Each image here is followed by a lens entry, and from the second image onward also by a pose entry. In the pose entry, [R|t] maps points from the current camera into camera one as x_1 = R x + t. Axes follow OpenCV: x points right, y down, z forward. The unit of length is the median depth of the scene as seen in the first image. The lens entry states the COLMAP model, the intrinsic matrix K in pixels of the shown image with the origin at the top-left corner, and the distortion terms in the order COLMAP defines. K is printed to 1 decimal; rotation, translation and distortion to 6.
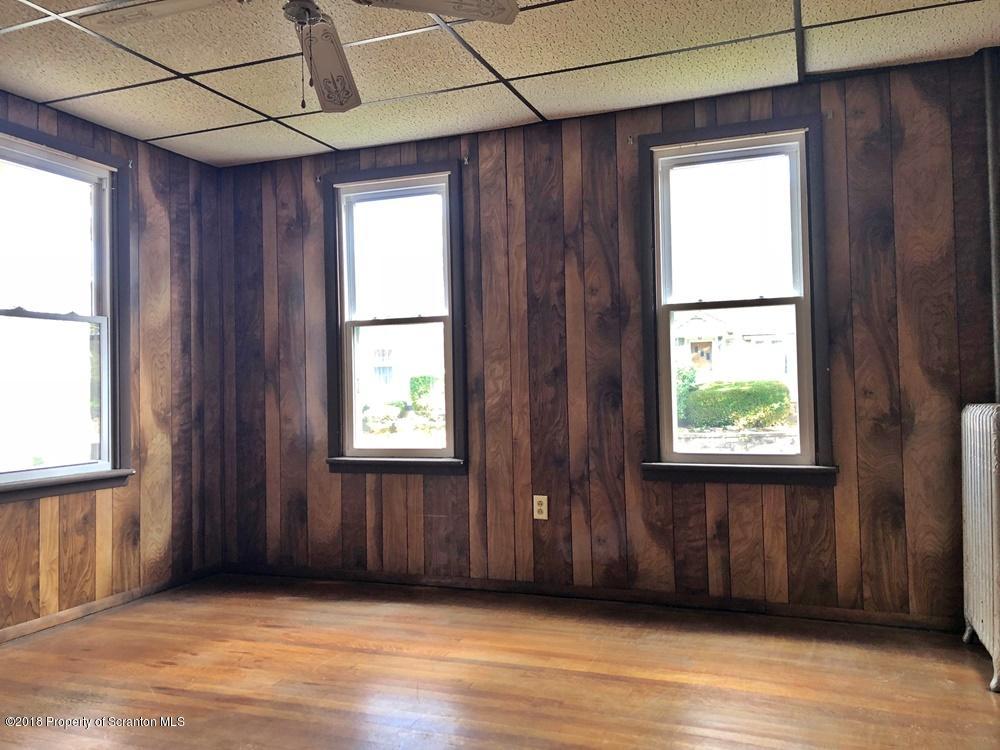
lens RADIAL K [[823.1, 0, 498.6], [0, 823.1, 371.2], [0, 0, 1]] dist [0.066610, -0.058563]
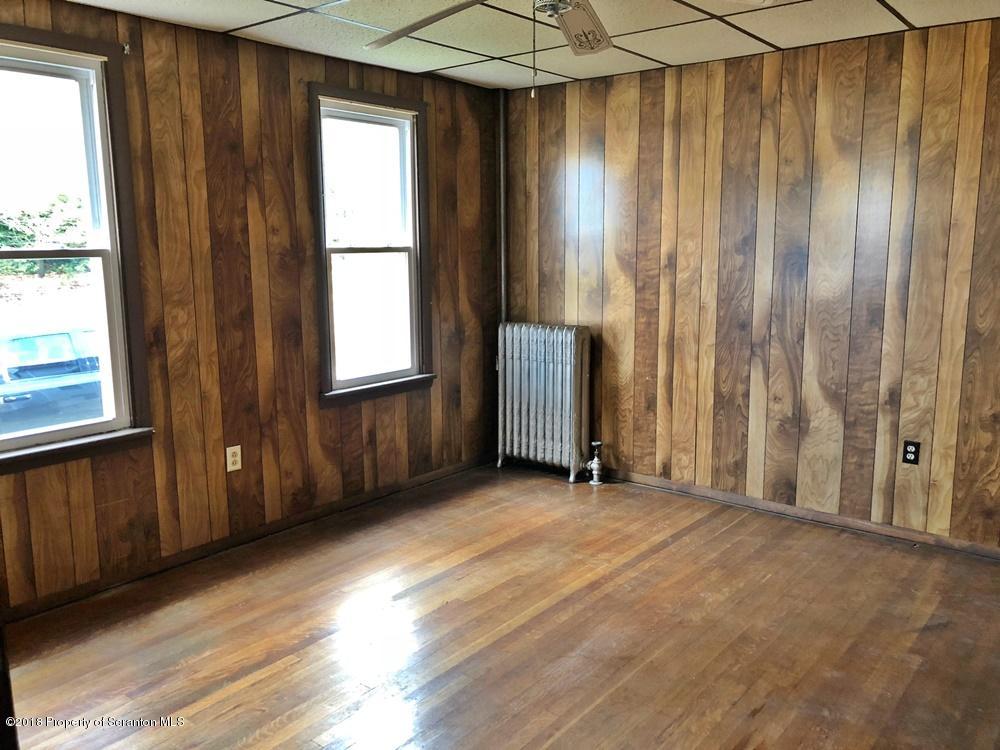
lens RADIAL K [[823.1, 0, 502.2], [0, 823.1, 373.8], [0, 0, 1]] dist [0.066610, -0.058563]
pose [[0.291375, -0.139770, 0.946343, -0.755681], [-0.015965, 0.988420, 0.150900, -0.081105], [-0.956476, -0.059077, 0.285769, 0.439894]]
